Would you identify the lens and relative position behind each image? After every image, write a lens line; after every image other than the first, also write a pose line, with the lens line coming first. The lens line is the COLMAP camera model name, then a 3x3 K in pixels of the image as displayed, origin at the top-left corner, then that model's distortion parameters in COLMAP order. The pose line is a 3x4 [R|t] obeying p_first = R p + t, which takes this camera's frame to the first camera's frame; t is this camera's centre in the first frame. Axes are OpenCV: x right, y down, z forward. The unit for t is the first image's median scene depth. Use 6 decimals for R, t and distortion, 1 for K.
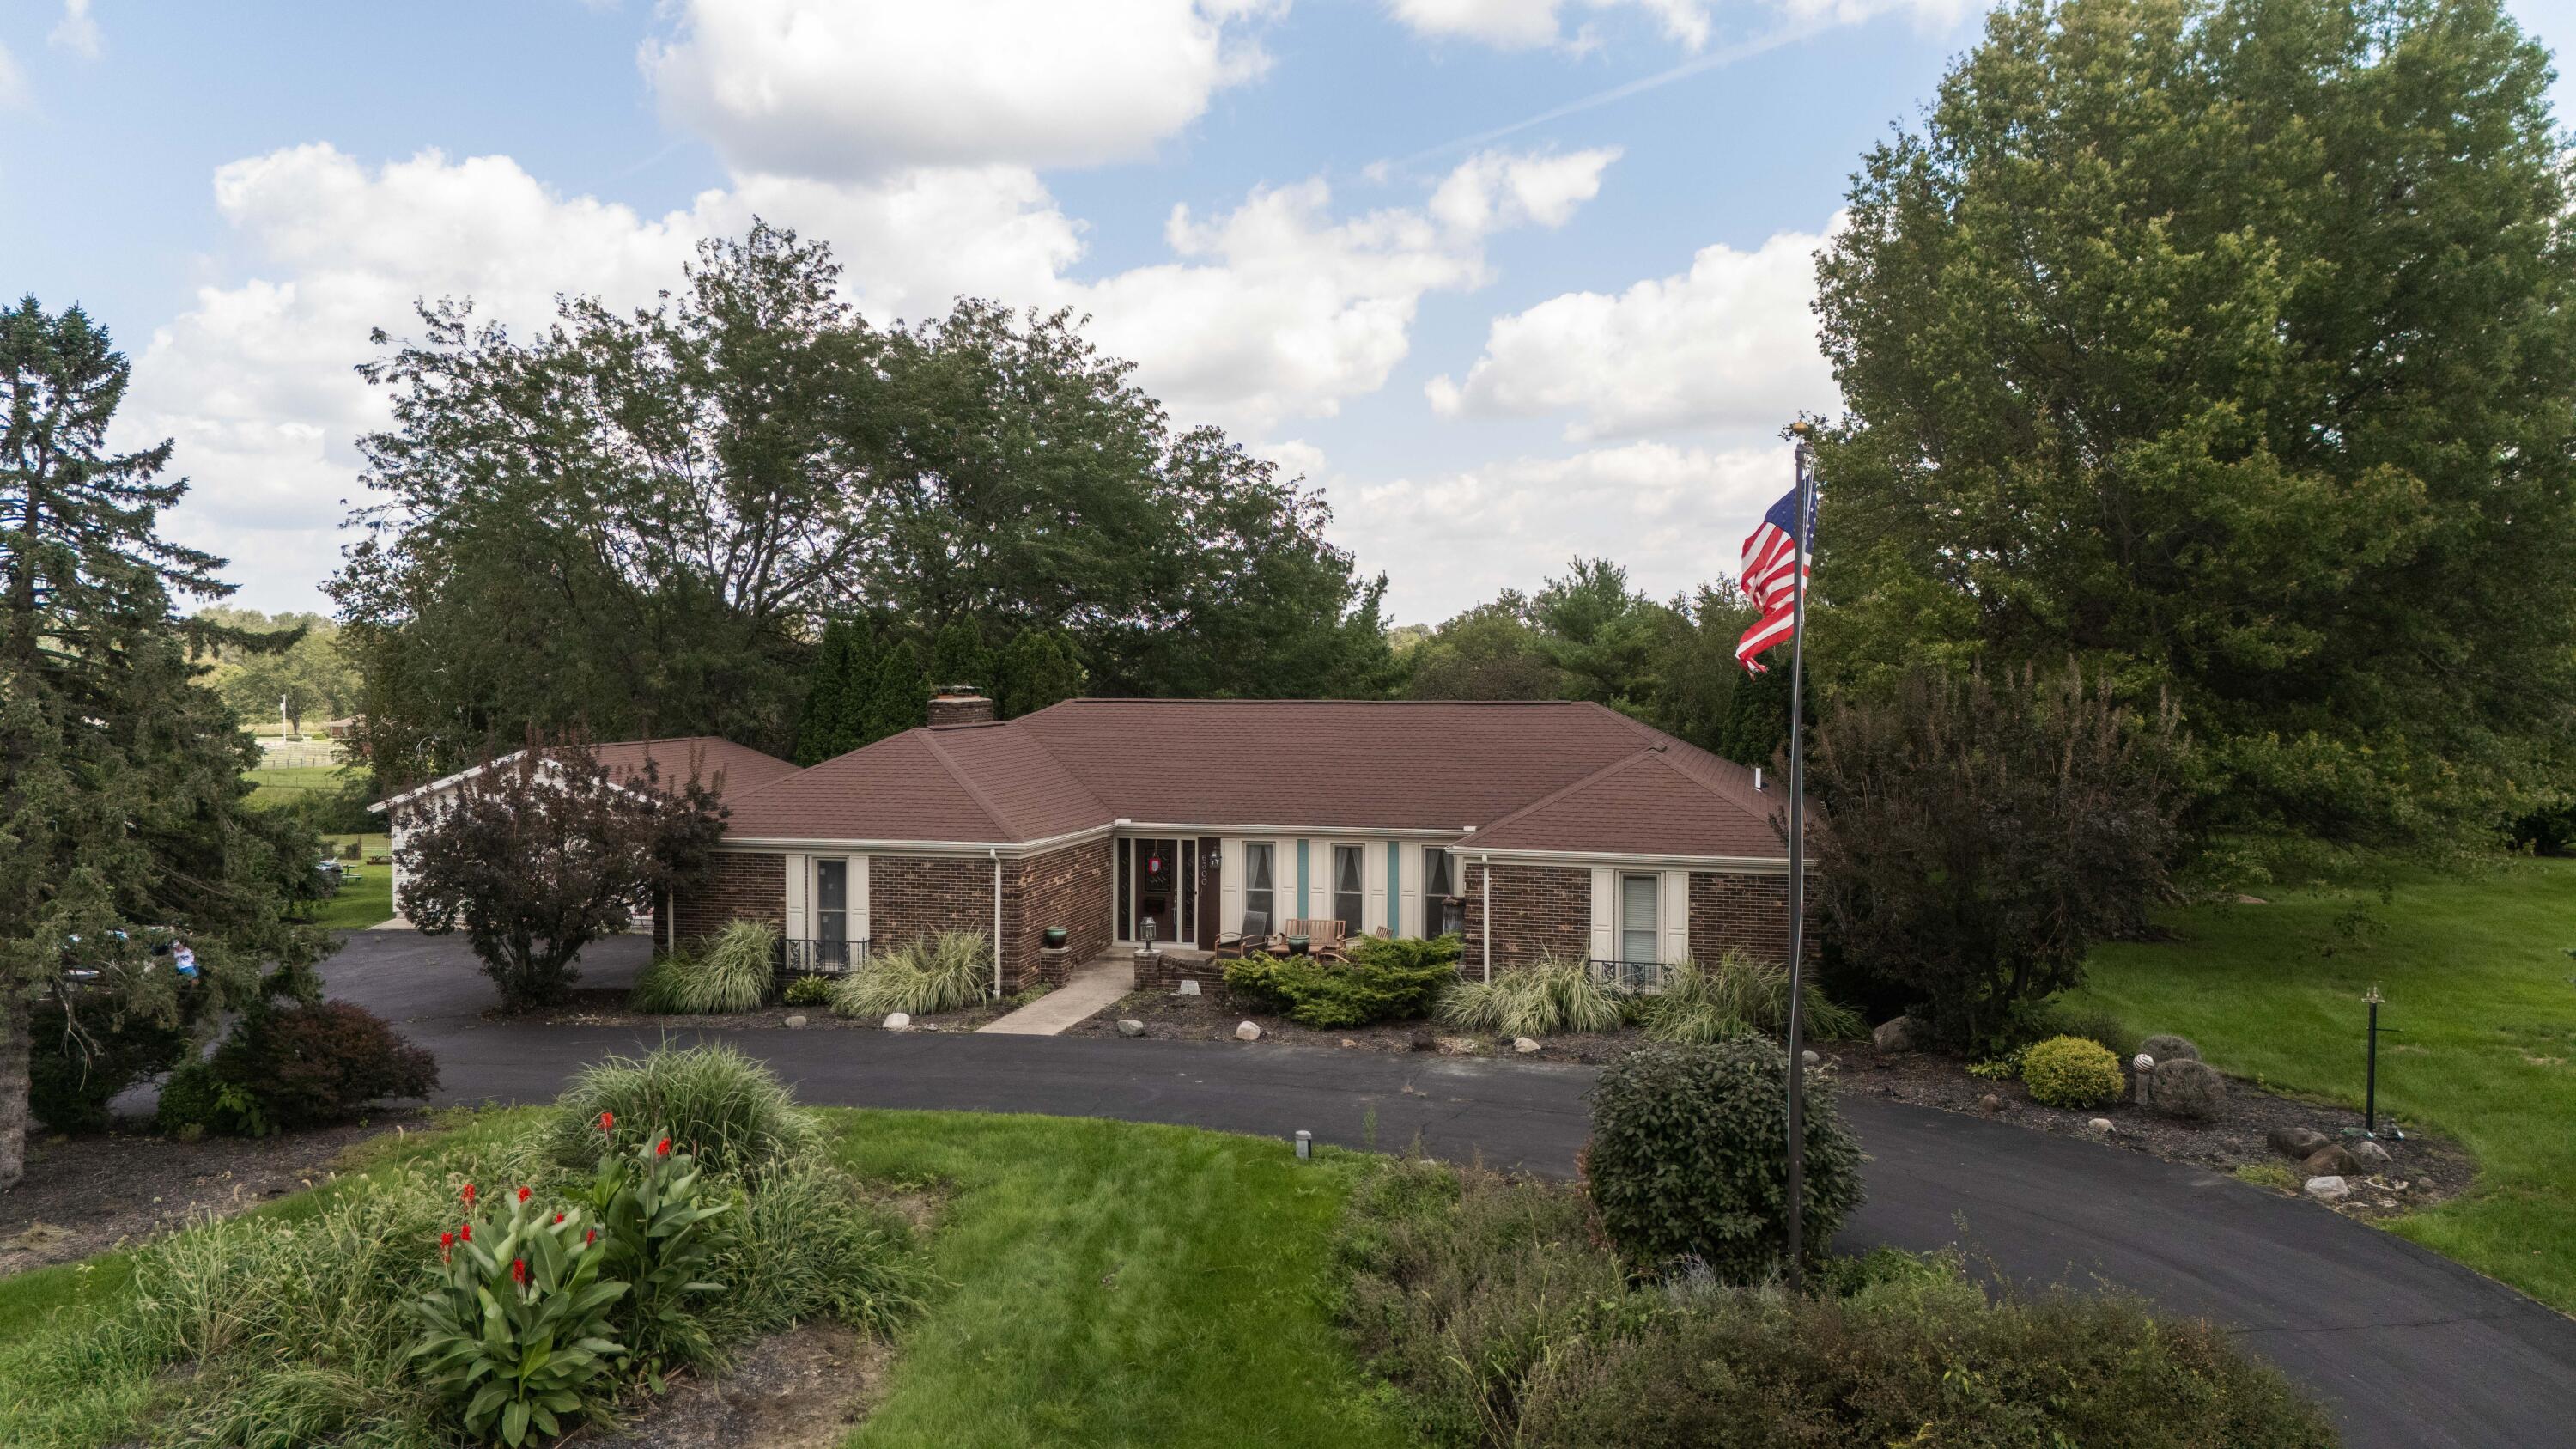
lens RADIAL K [[1925.5, 0, 1288.0], [0, 1925.5, 724.5], [0, 0, 1]] dist [0.182614, -0.312856]
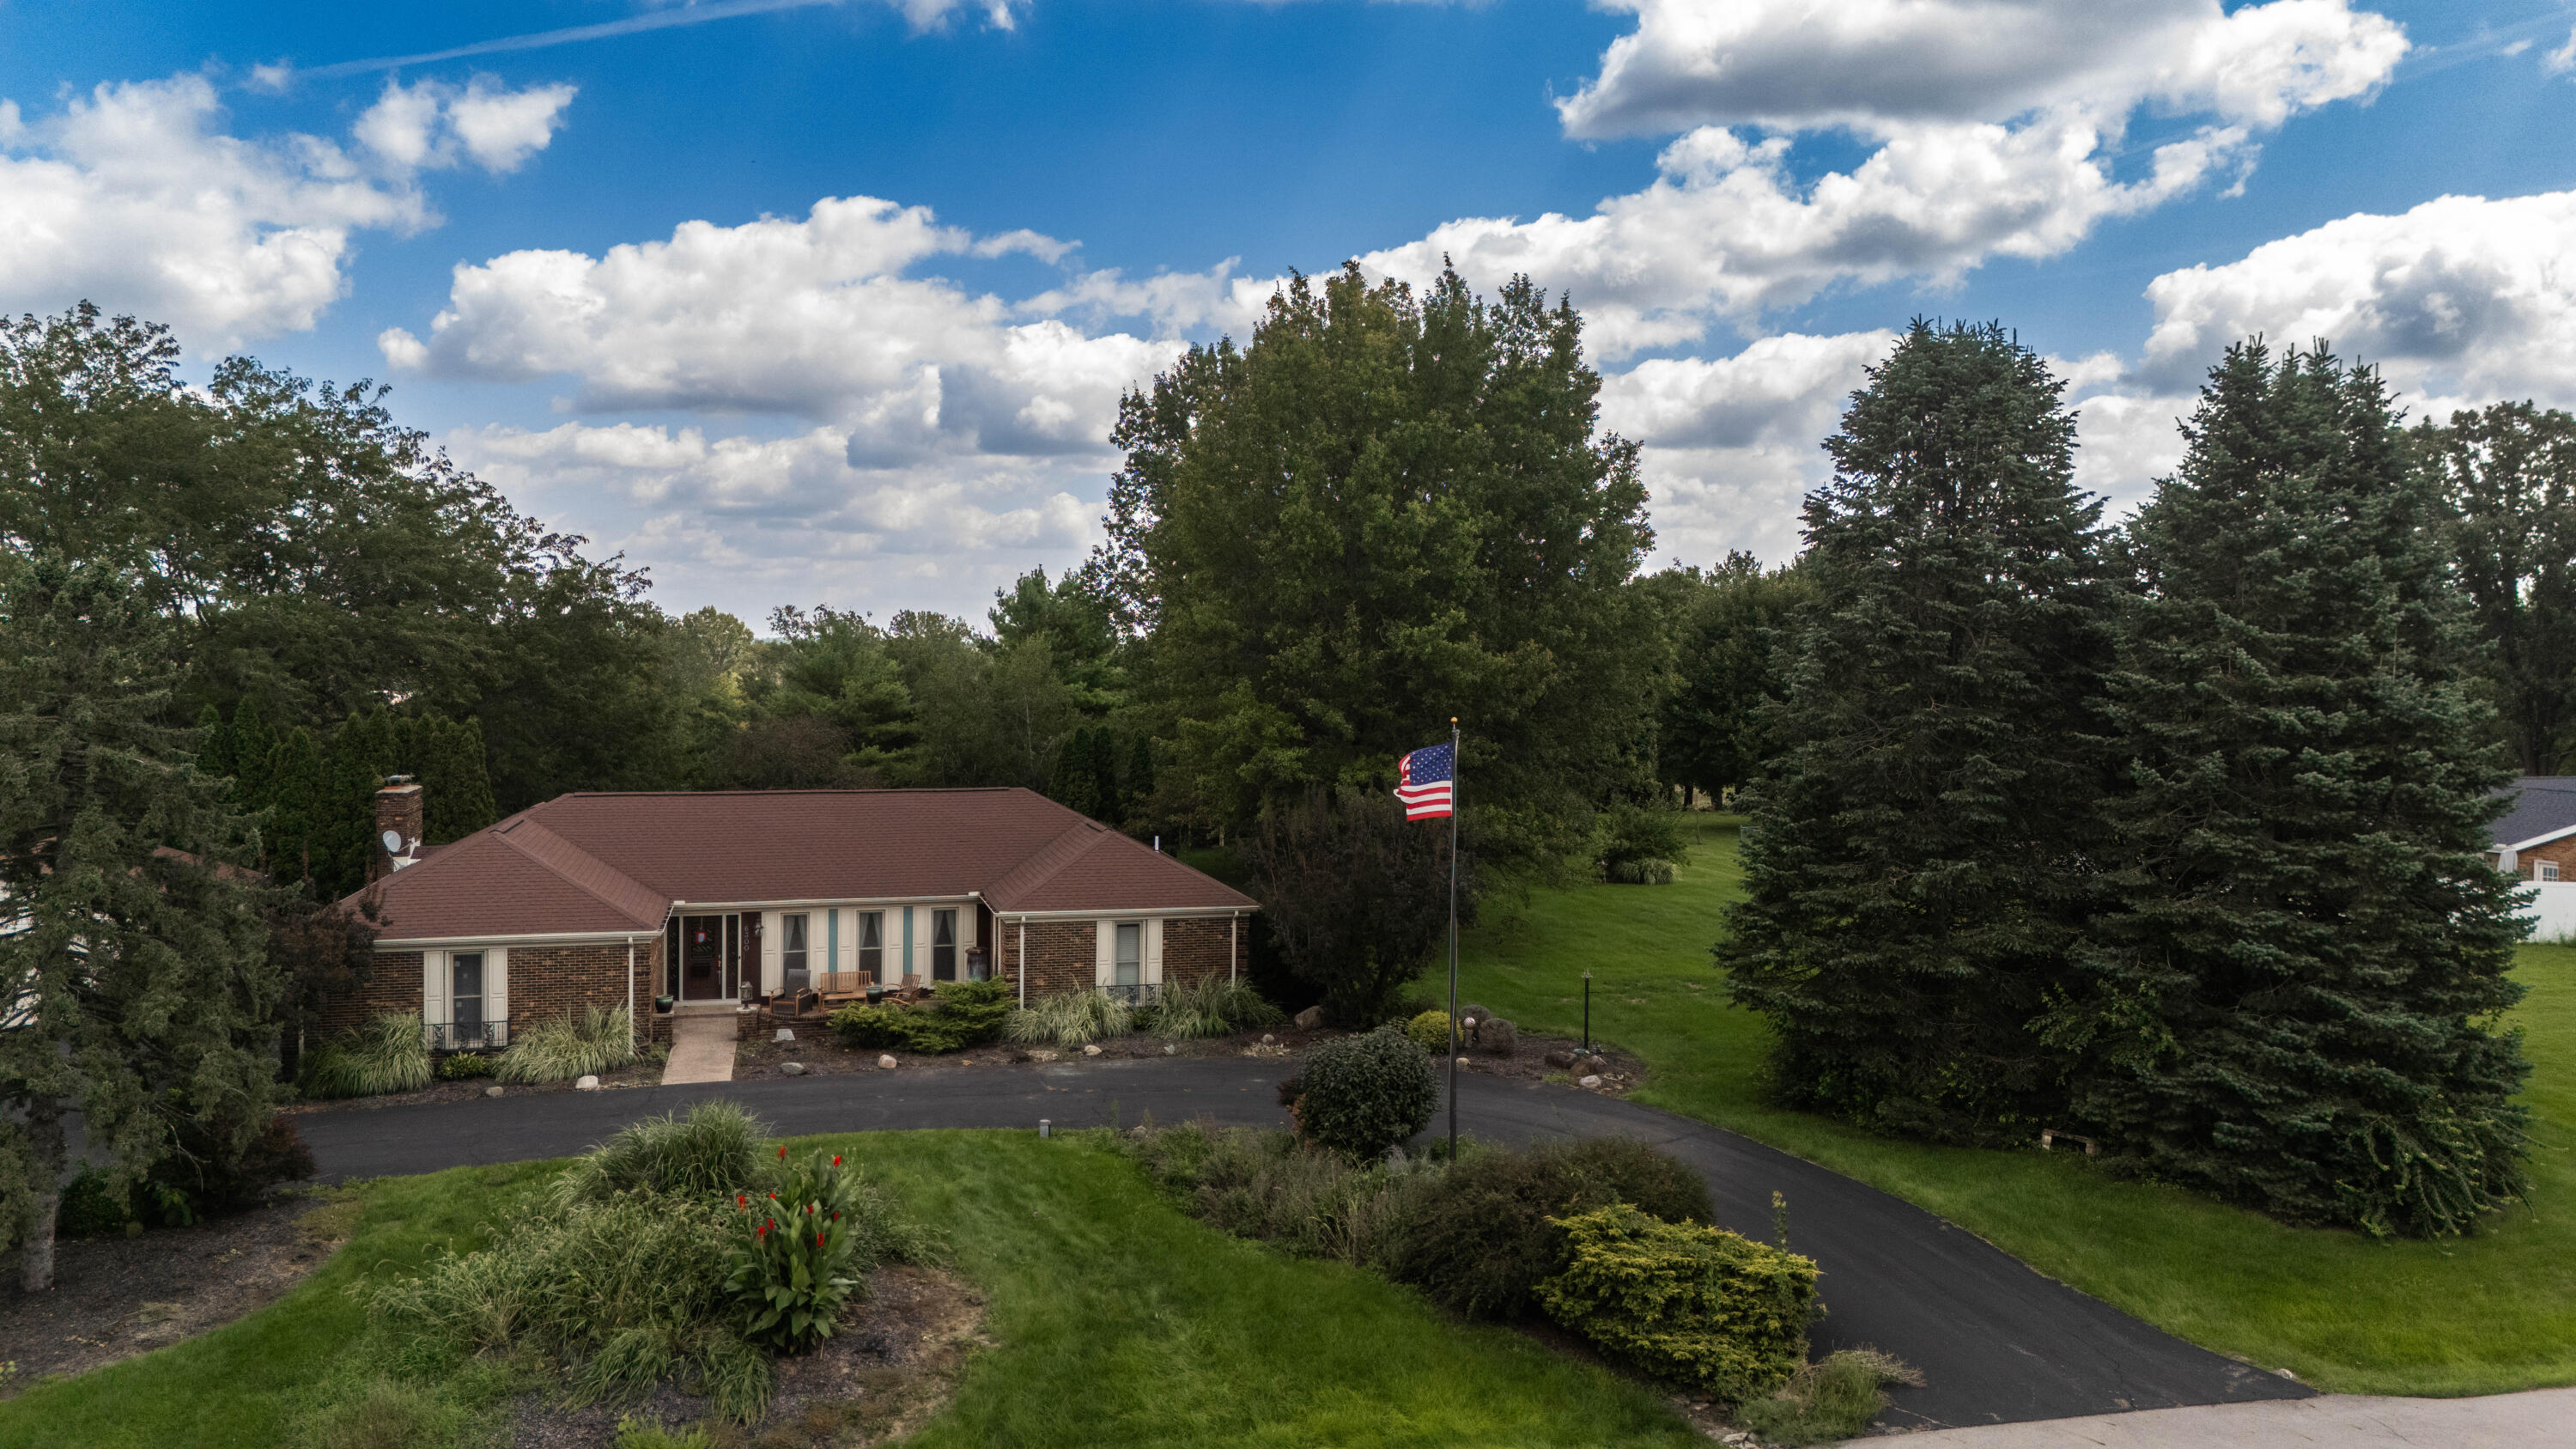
lens RADIAL K [[1943.7, 0, 1320.5], [0, 1943.7, 655.8], [0, 0, 1]] dist [0.101219, -0.122940]
pose [[0.867605, 0.005933, 0.497219, -0.397648], [0.008533, 0.999604, -0.026818, -0.077424], [-0.497181, 0.027511, 0.867210, -0.312254]]
